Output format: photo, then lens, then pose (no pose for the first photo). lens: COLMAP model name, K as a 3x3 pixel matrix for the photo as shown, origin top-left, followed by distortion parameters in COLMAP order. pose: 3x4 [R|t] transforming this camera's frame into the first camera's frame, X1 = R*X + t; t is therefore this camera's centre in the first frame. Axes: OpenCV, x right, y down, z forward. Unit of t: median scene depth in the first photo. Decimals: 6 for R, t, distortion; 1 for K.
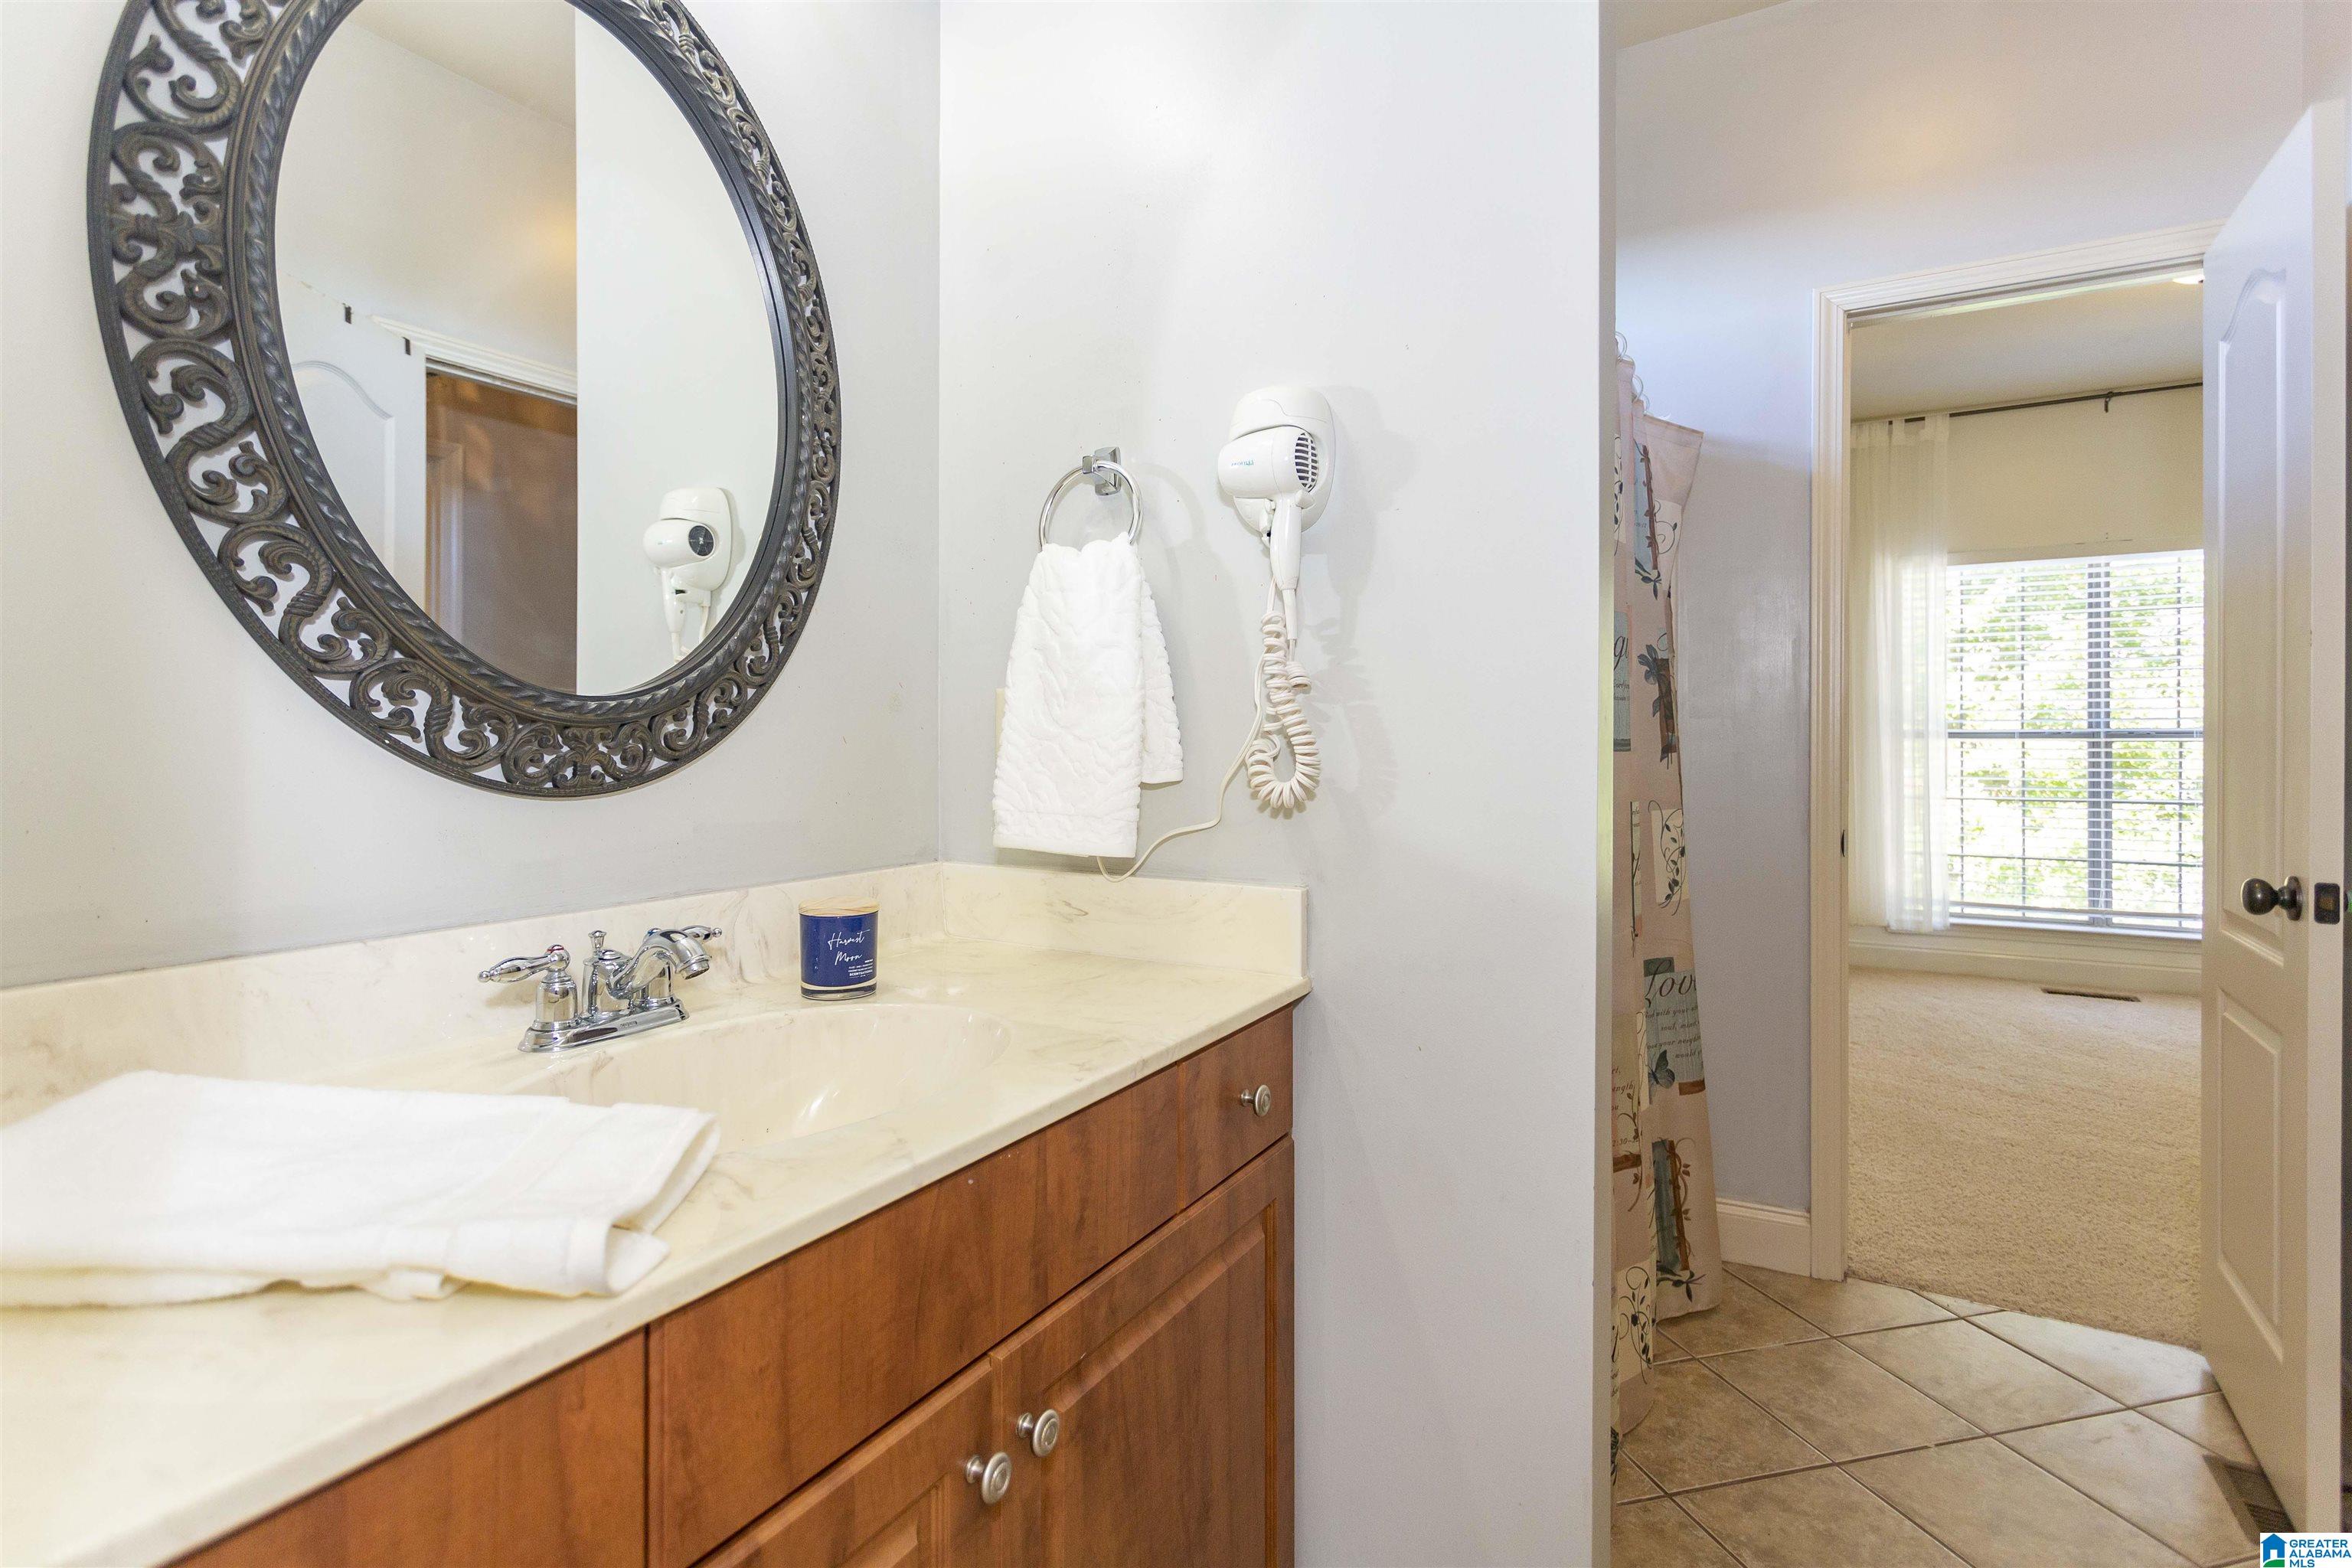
lens RADIAL K [[1104.1, 0, 1140.3], [0, 1104.1, 734.6], [0, 0, 1]] dist [0.004678, 0.000991]
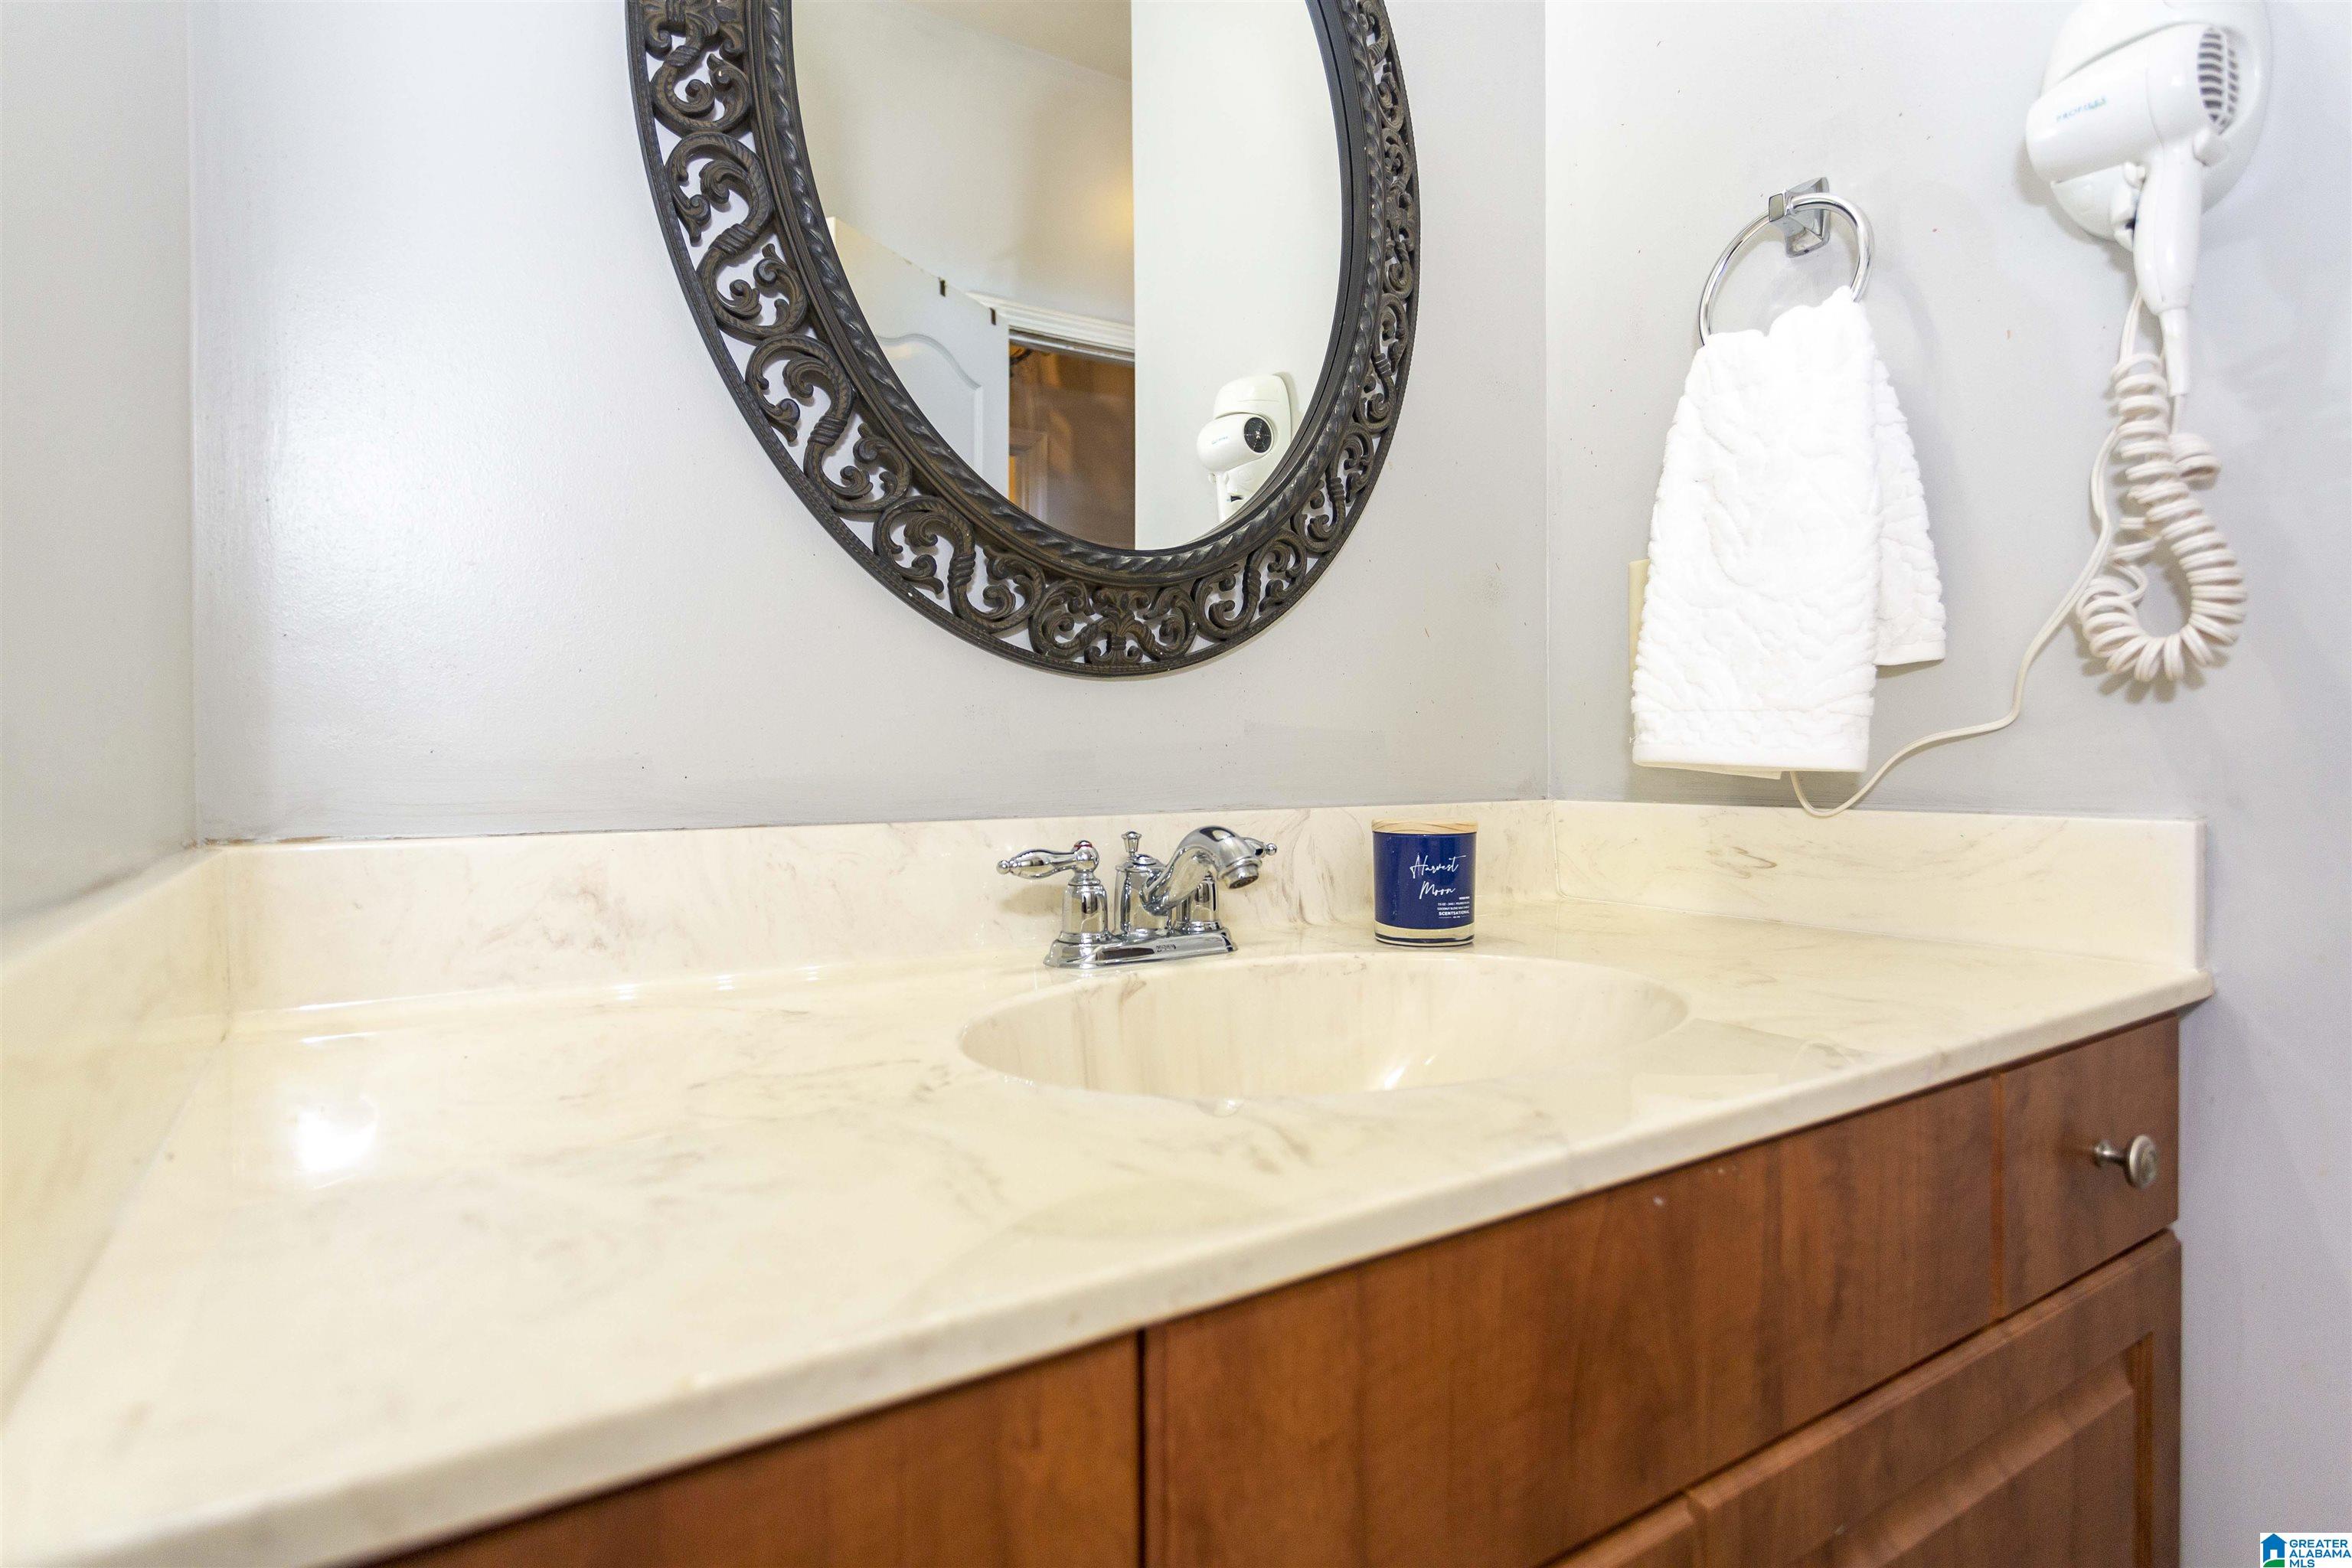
lens RADIAL K [[1142.9, 0, 1190.7], [0, 1142.9, 788.0], [0, 0, 1]] dist [-0.004377, 0.003574]
pose [[0.899912, -0.000607, -0.436072, -0.087638], [0.007828, 0.999860, 0.014763, 0.133916], [0.436002, -0.016698, 0.899791, 0.267626]]
